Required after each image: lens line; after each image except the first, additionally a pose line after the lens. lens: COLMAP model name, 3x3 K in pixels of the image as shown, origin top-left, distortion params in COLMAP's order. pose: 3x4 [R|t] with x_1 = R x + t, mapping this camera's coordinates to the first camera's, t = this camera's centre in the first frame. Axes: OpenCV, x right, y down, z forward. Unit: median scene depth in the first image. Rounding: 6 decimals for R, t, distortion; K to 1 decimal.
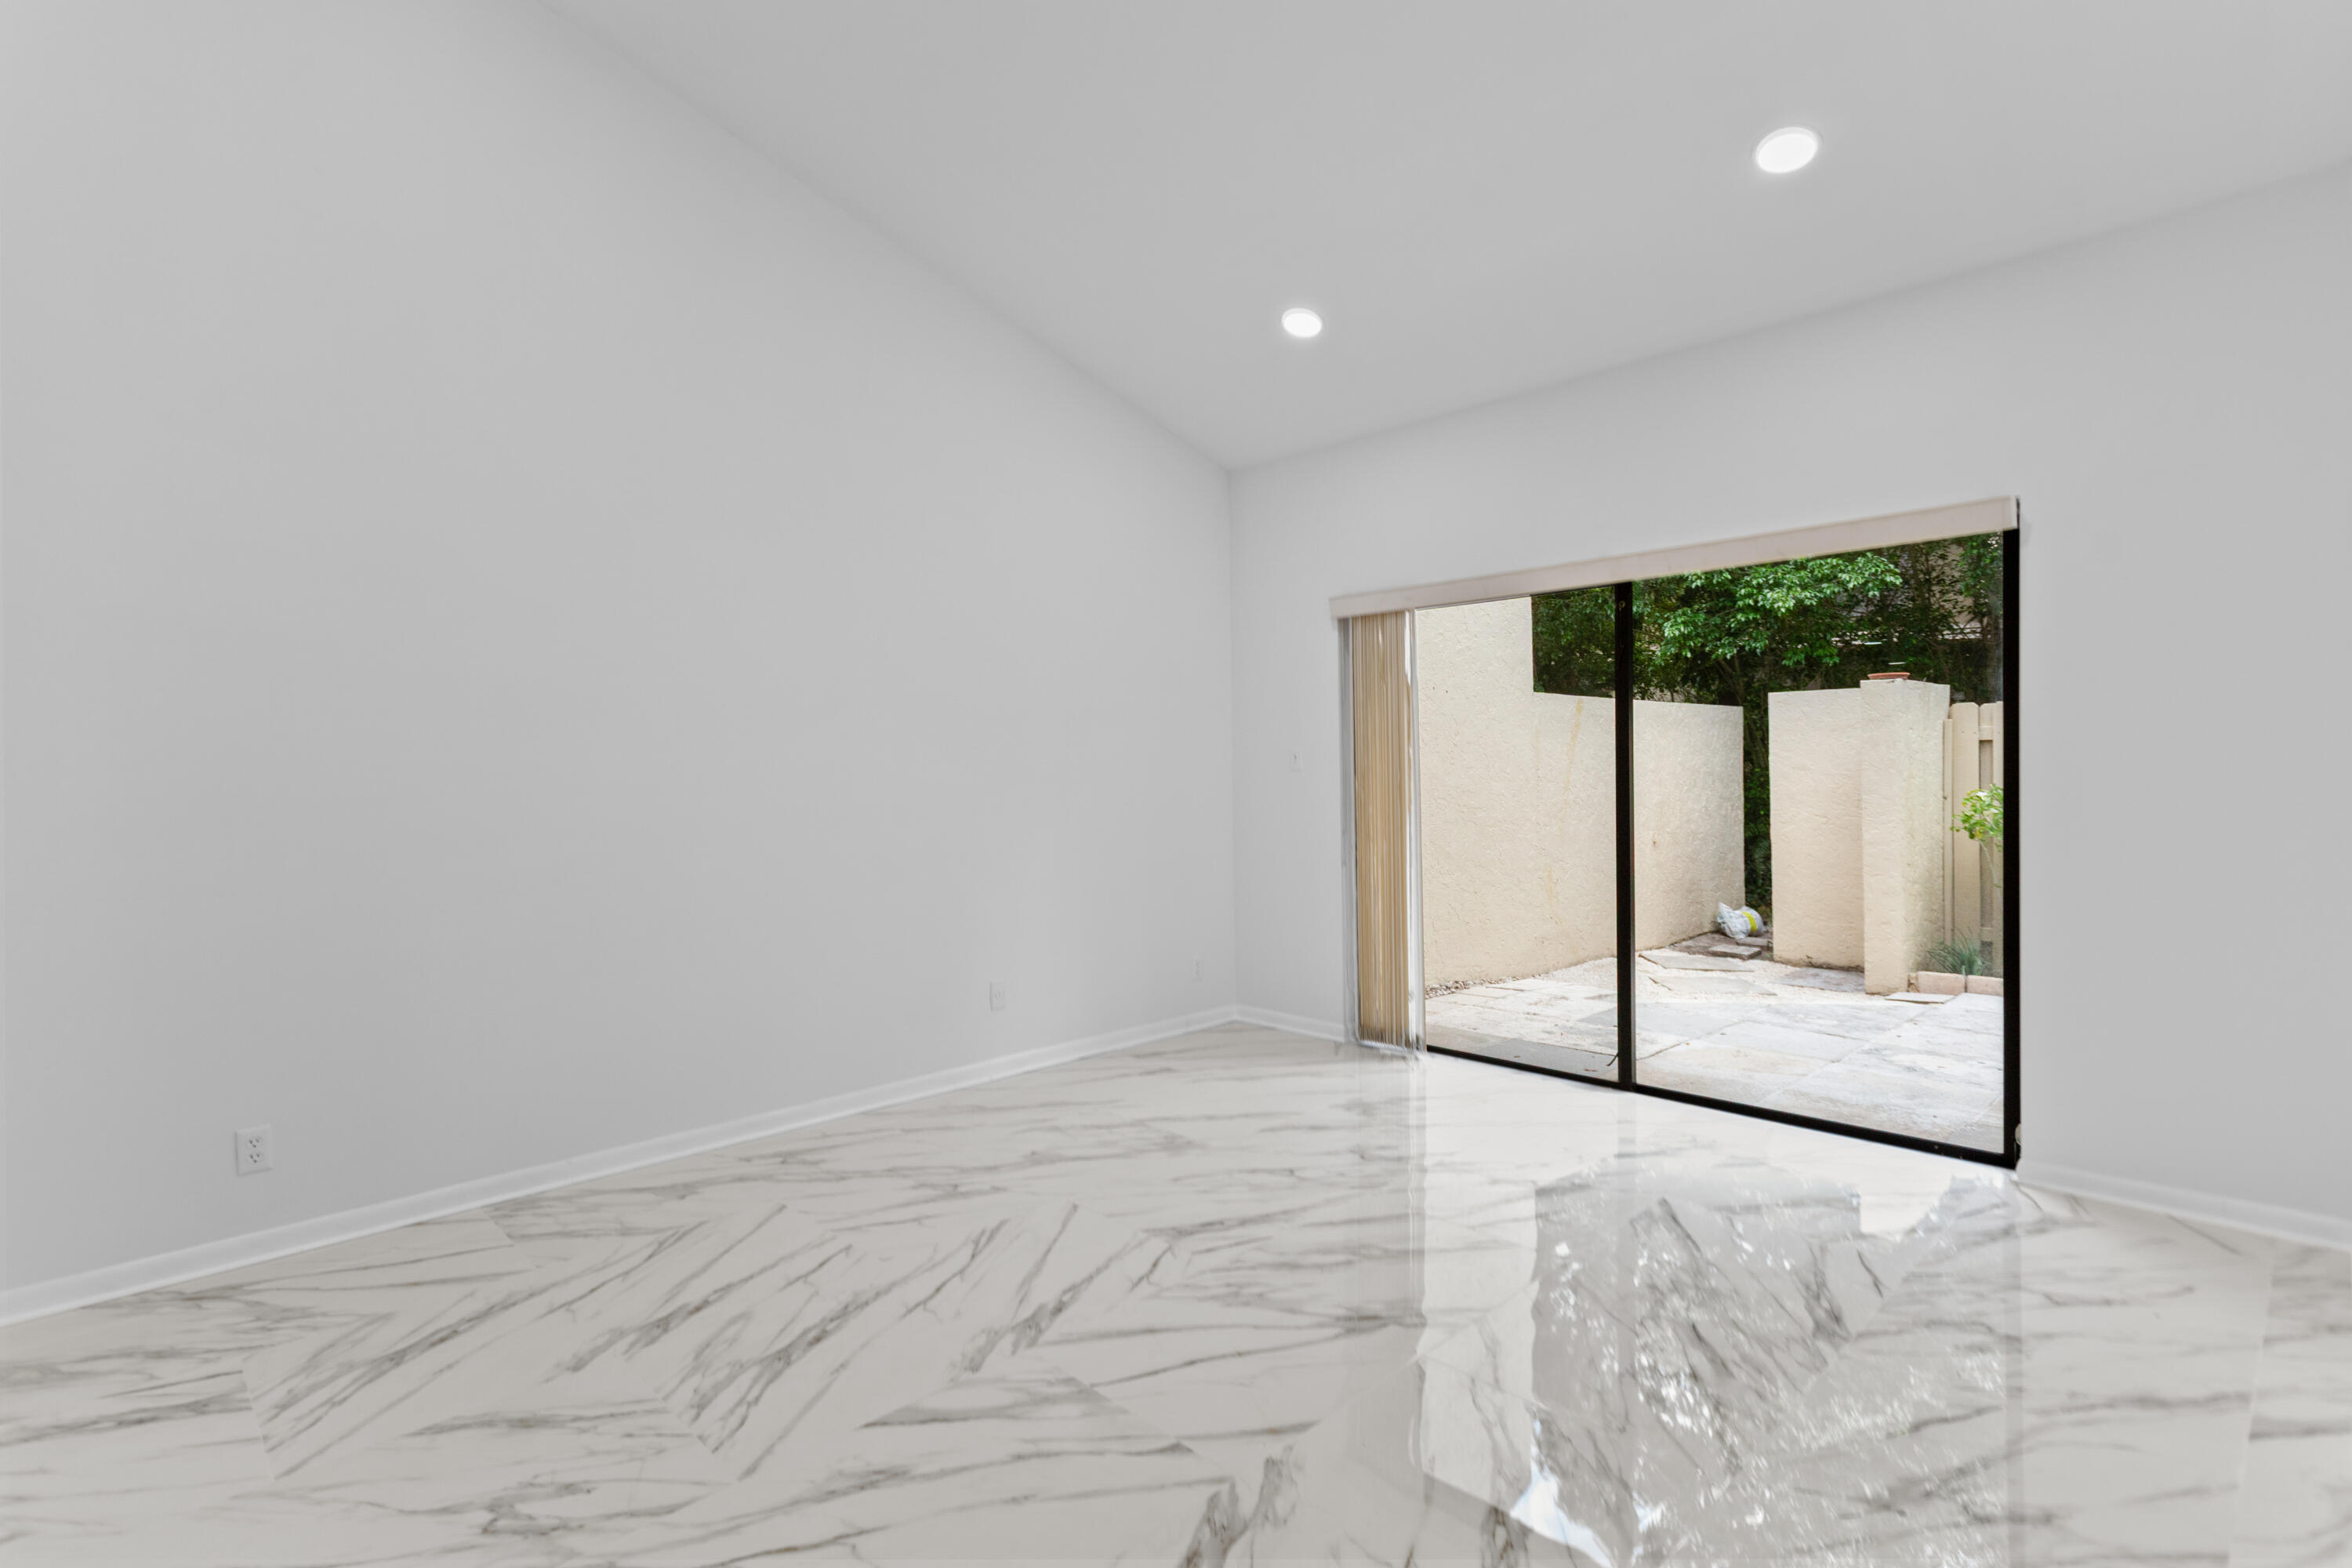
lens RADIAL K [[1161.6, 0, 1180.8], [0, 1161.6, 779.1], [0, 0, 1]] dist [0.008008, -0.001480]
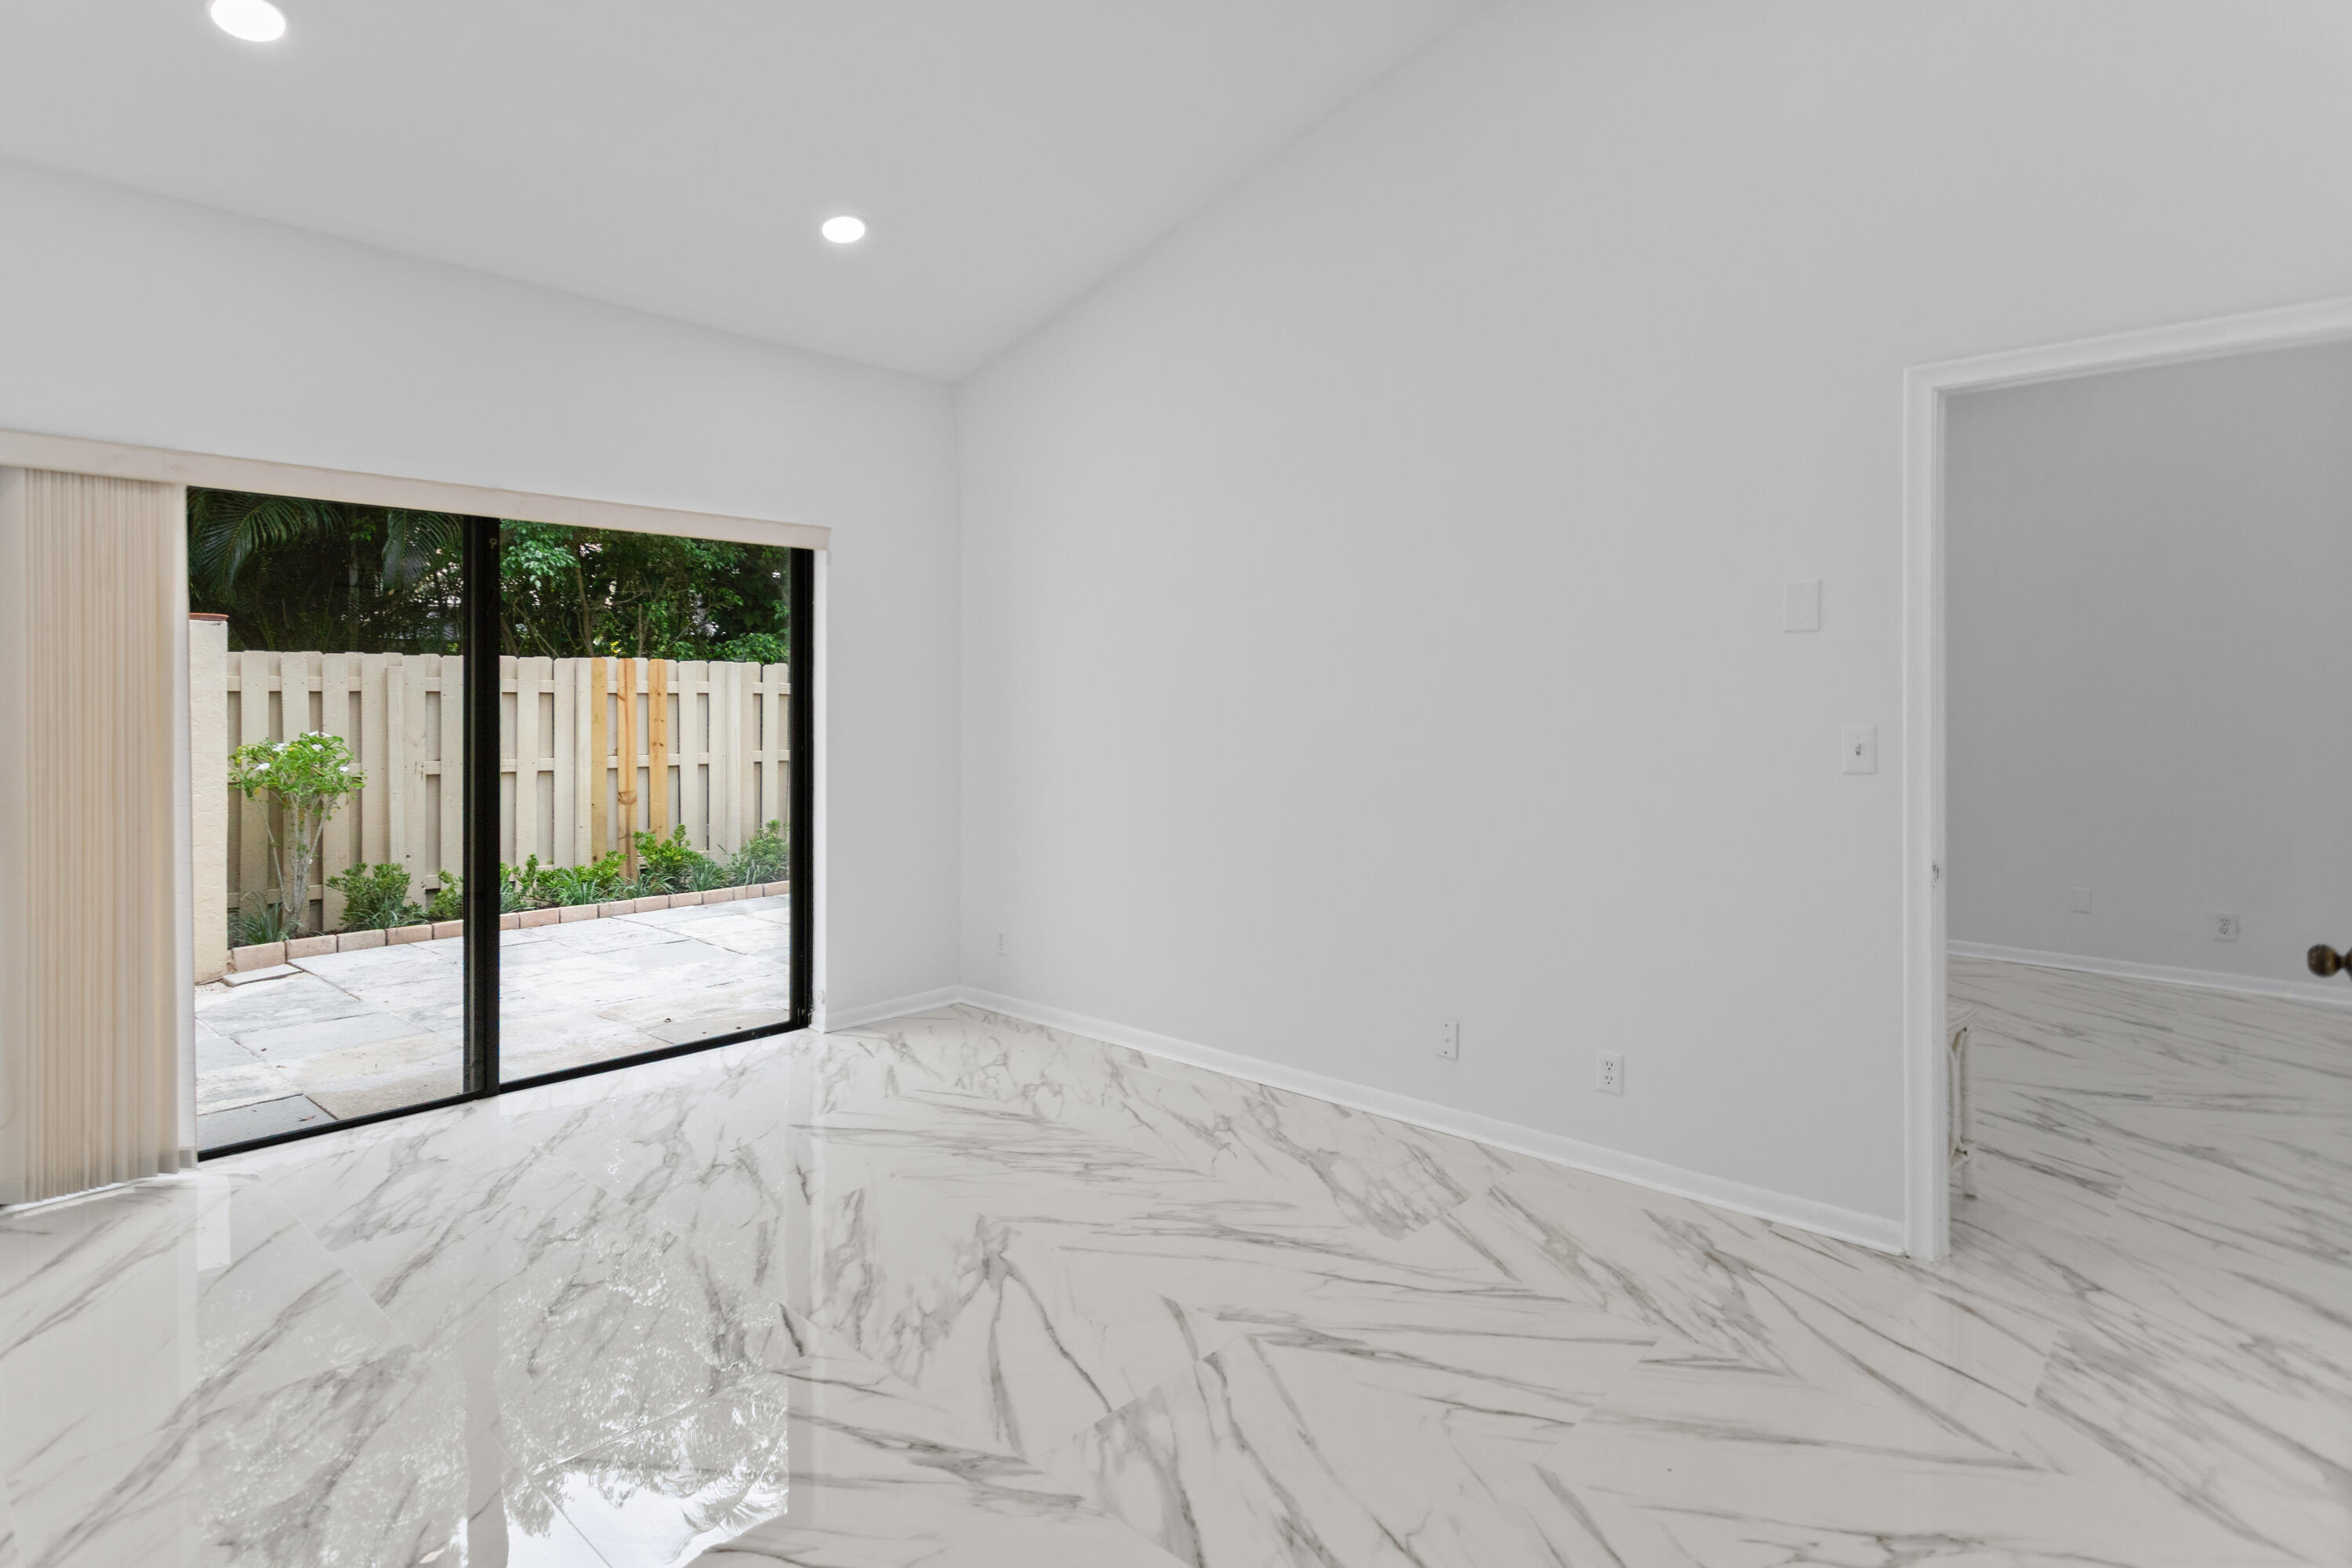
lens RADIAL K [[1161.6, 0, 1183.0], [0, 1161.6, 703.8], [0, 0, 1]] dist [0.008008, -0.001480]
pose [[-0.047285, 0.007618, 0.998852, -0.629070], [0.008980, 0.999934, -0.007202, -0.023429], [-0.998841, 0.008629, -0.047350, 0.608262]]
